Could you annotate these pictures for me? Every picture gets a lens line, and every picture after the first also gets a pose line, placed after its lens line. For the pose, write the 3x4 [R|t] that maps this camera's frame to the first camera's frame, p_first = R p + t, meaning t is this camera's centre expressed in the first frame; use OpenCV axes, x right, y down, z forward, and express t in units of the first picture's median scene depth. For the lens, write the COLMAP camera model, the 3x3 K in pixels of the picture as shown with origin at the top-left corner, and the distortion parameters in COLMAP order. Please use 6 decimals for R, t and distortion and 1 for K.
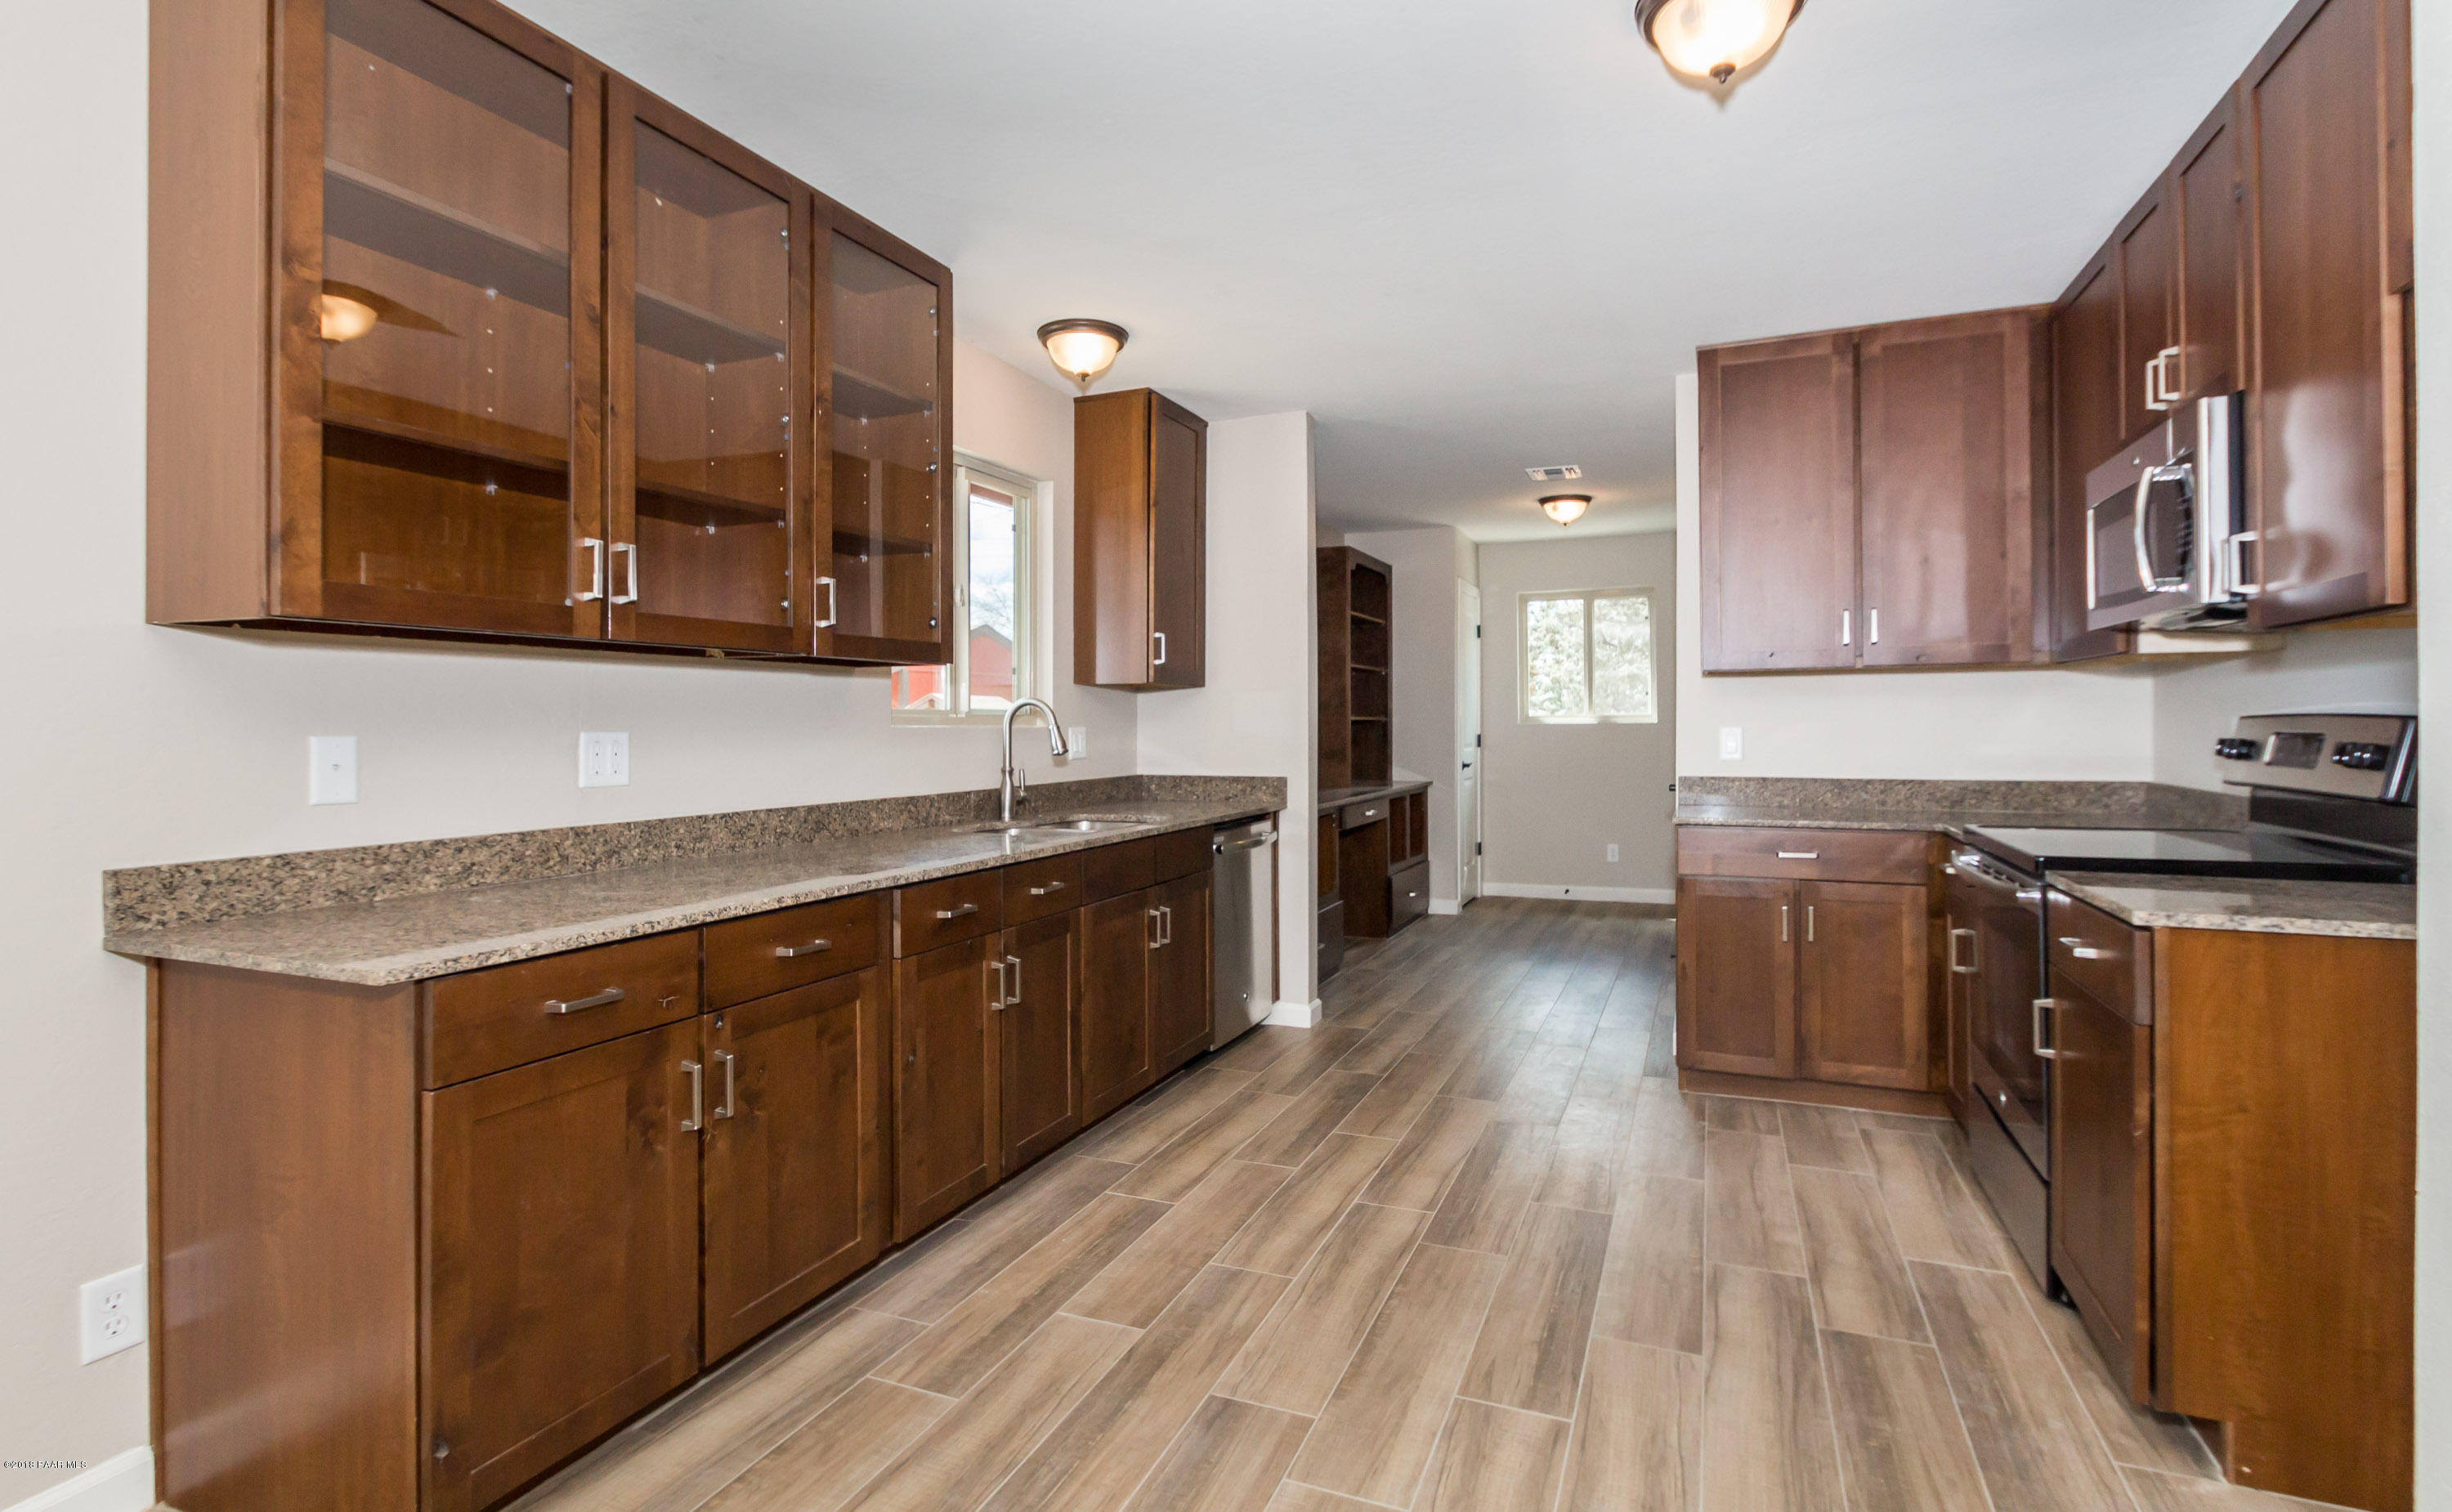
lens RADIAL K [[1188.9, 0, 1227.9], [0, 1188.9, 721.4], [0, 0, 1]] dist [-0.001443, -0.000114]
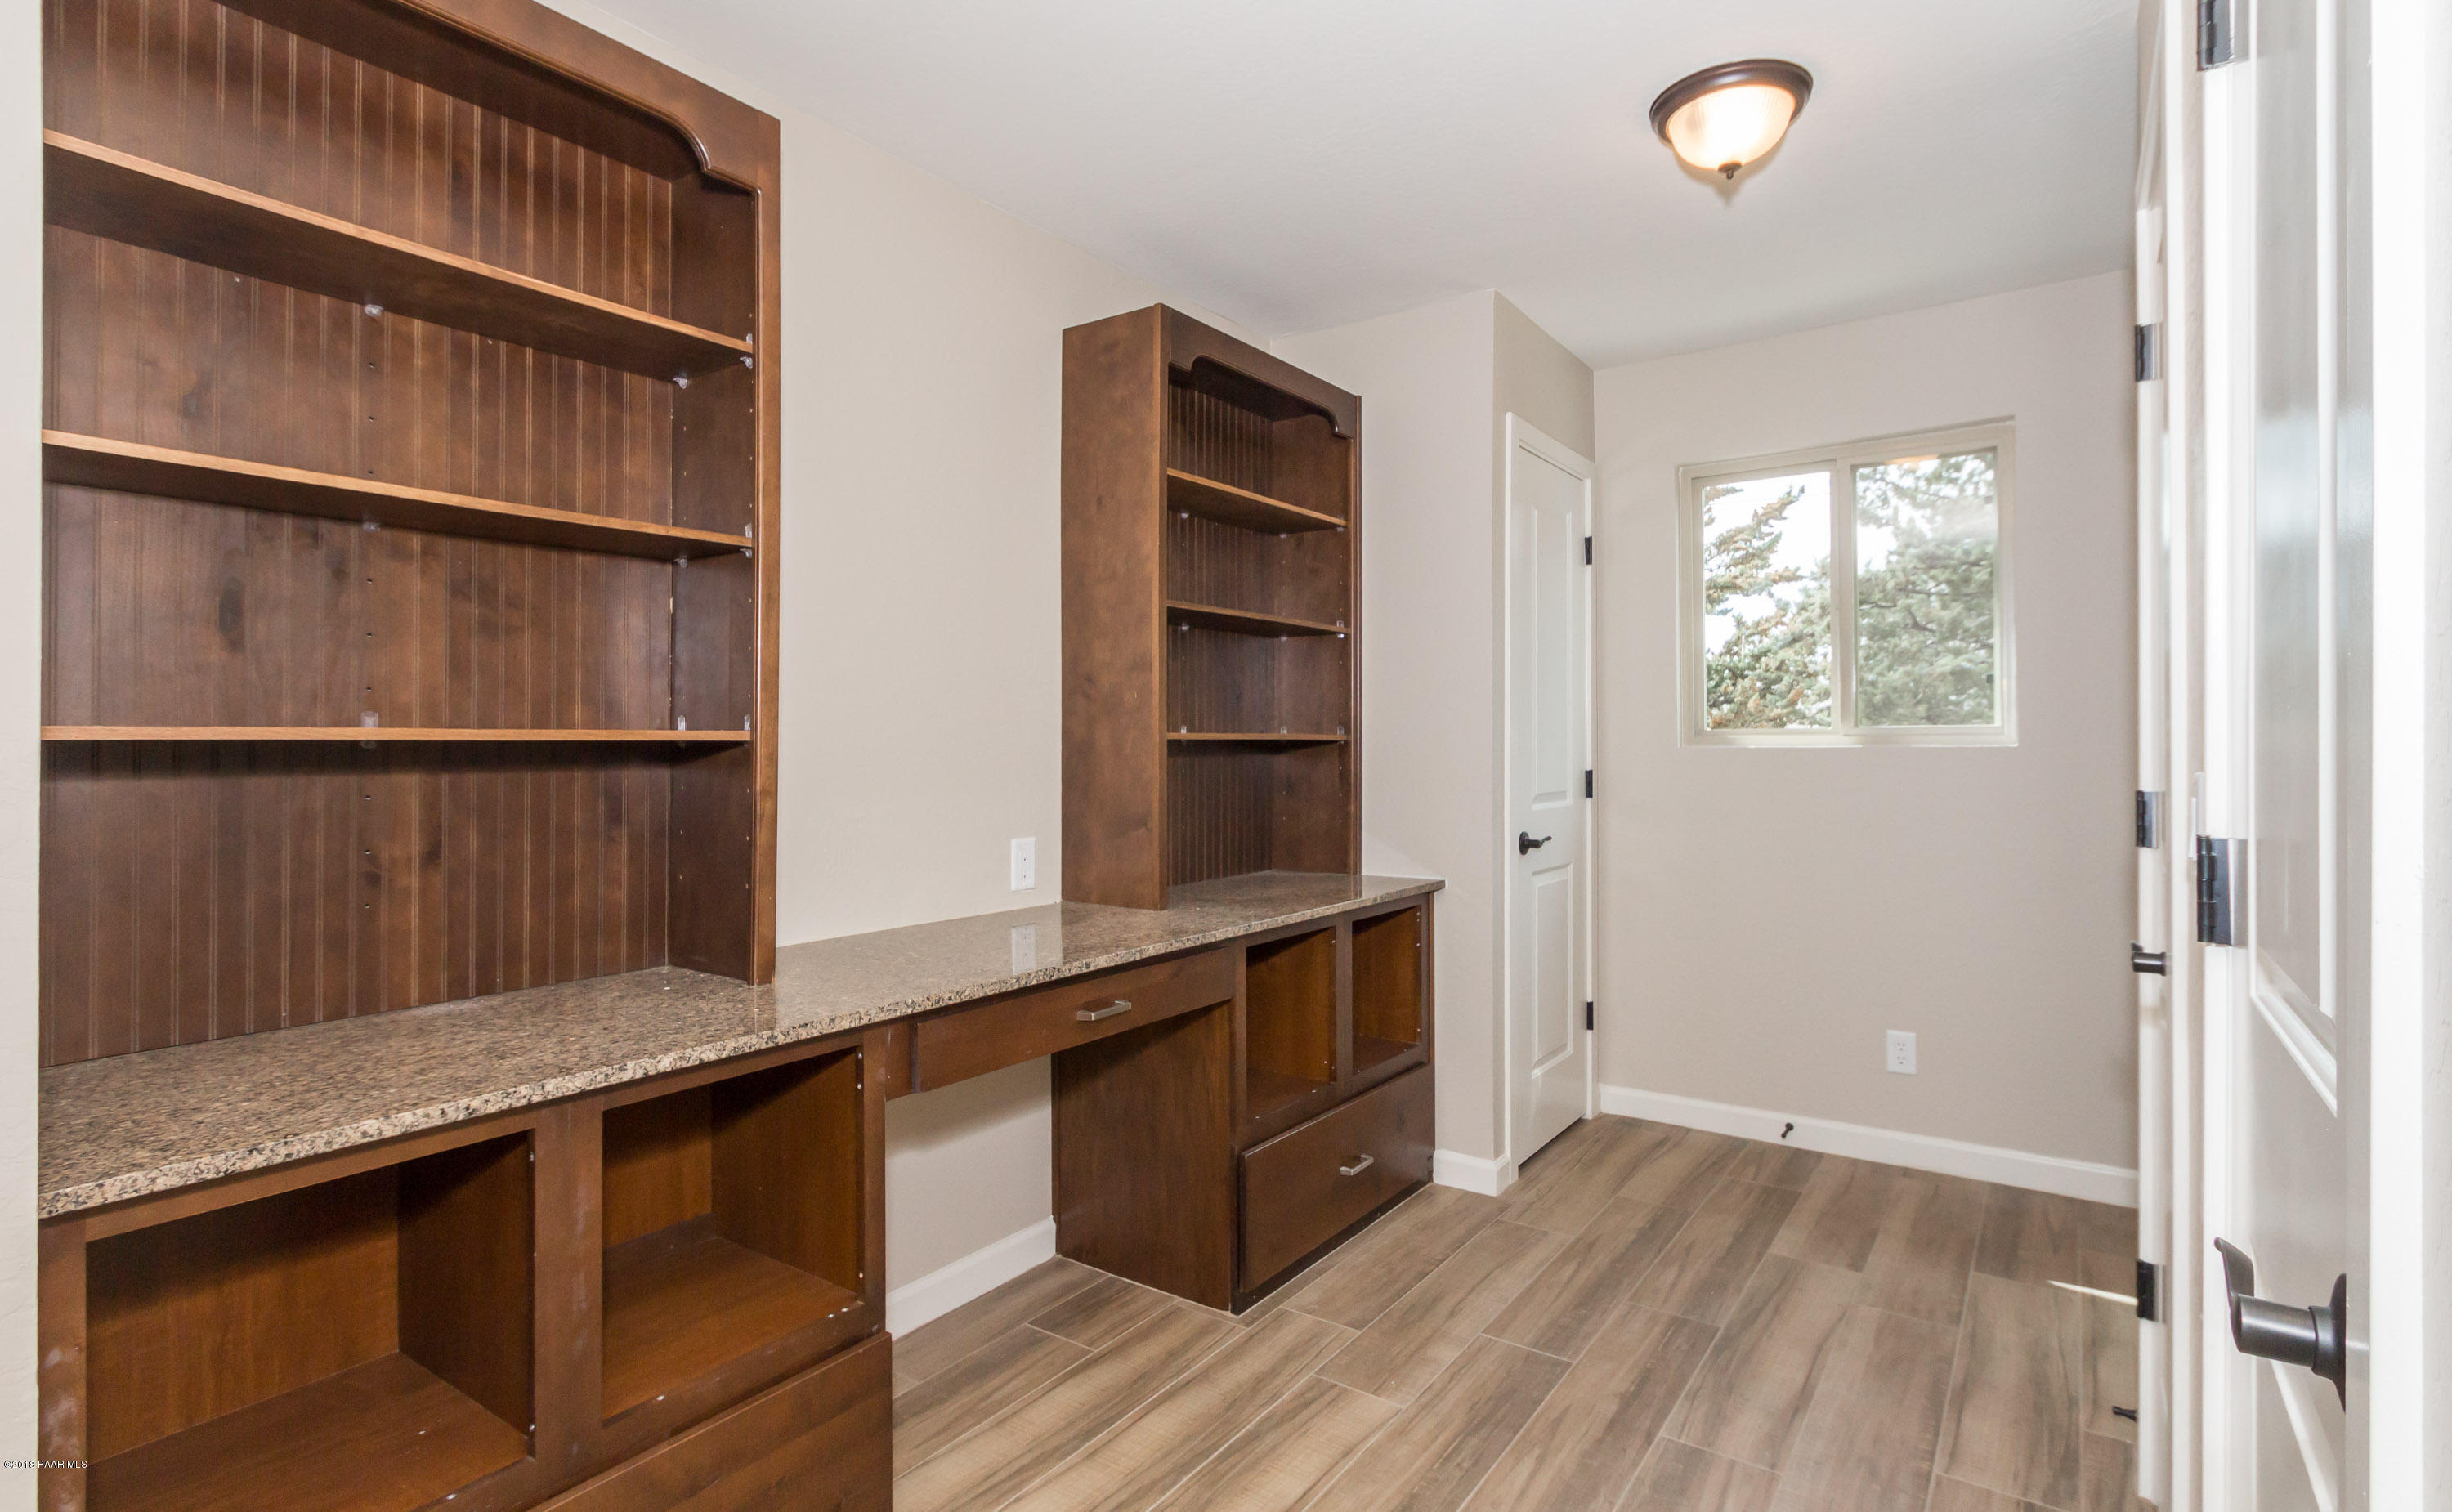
lens RADIAL K [[1188.9, 0, 1227.9], [0, 1188.9, 721.4], [0, 0, 1]] dist [-0.001443, -0.000114]
pose [[0.974659, 0.007082, -0.223584, 0.293058], [-0.009173, 0.999923, -0.008314, -0.006353], [0.223508, 0.010154, 0.974649, 0.847787]]
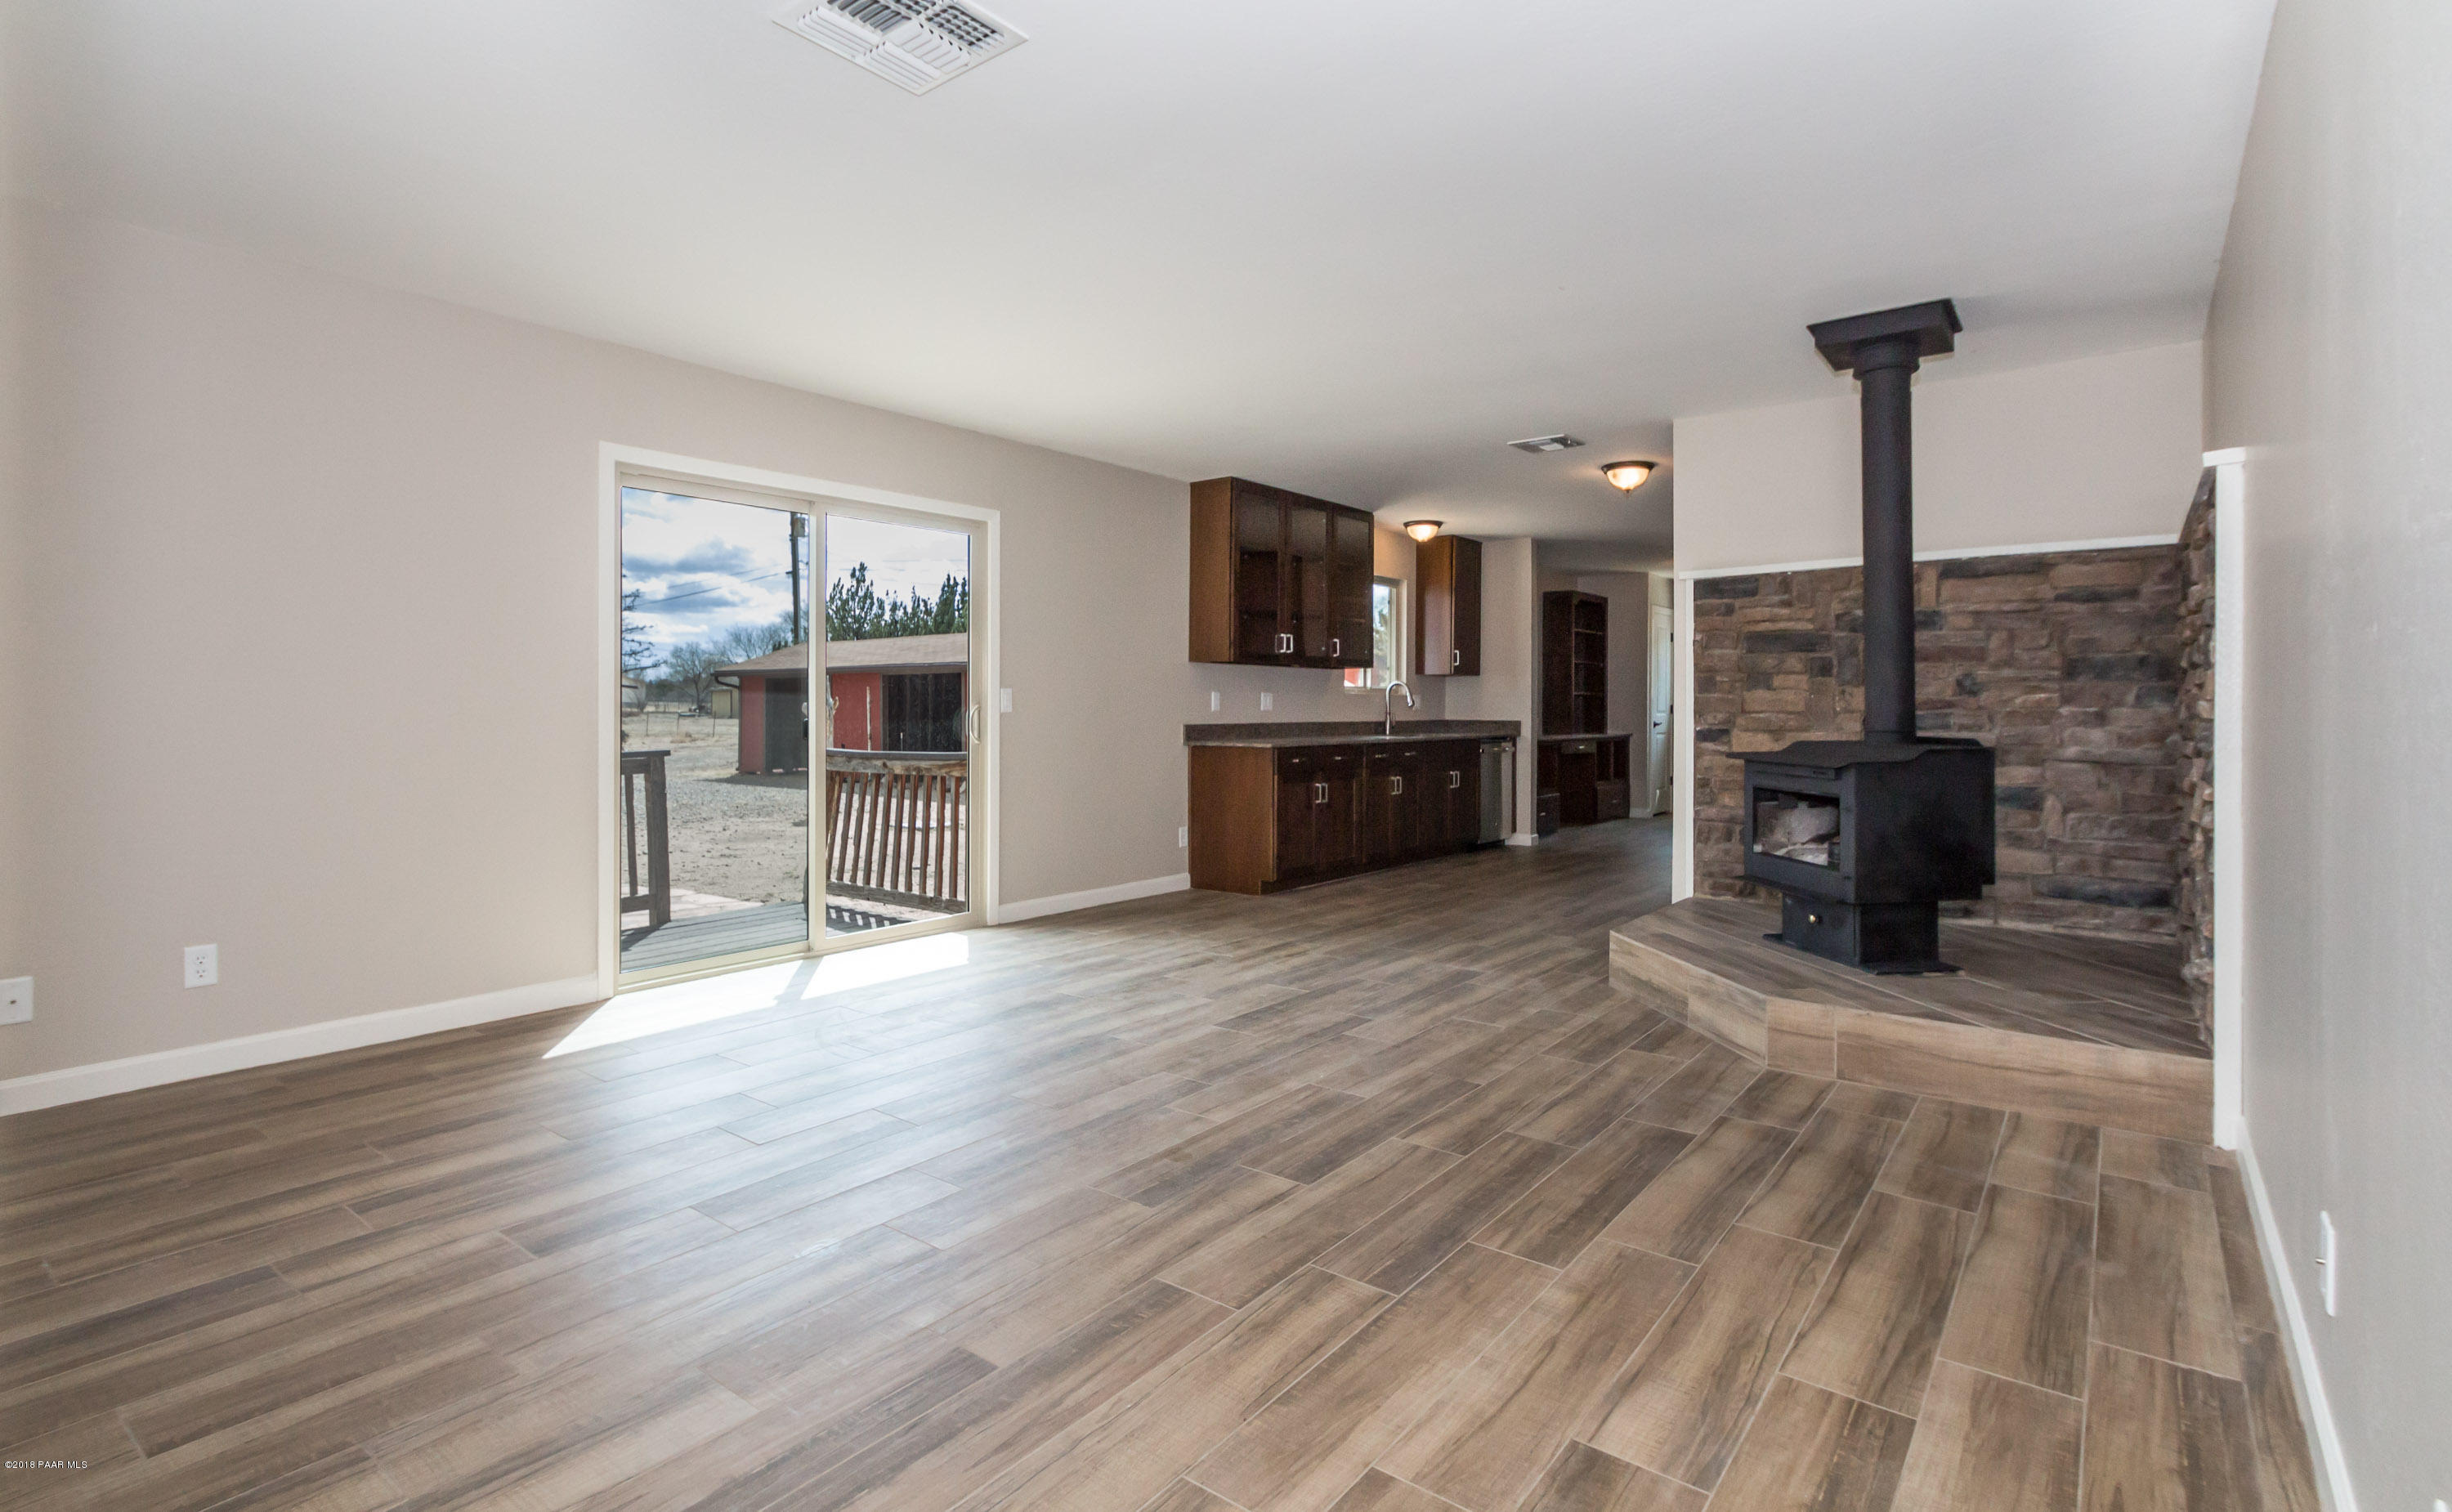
lens RADIAL K [[1188.9, 0, 1227.9], [0, 1188.9, 721.4], [0, 0, 1]] dist [-0.001443, -0.000114]
pose [[0.968333, 0.020015, -0.248858, 0.065616], [-0.014599, 0.999615, 0.023587, 0.007027], [0.249235, -0.019207, 0.968253, -1.006677]]
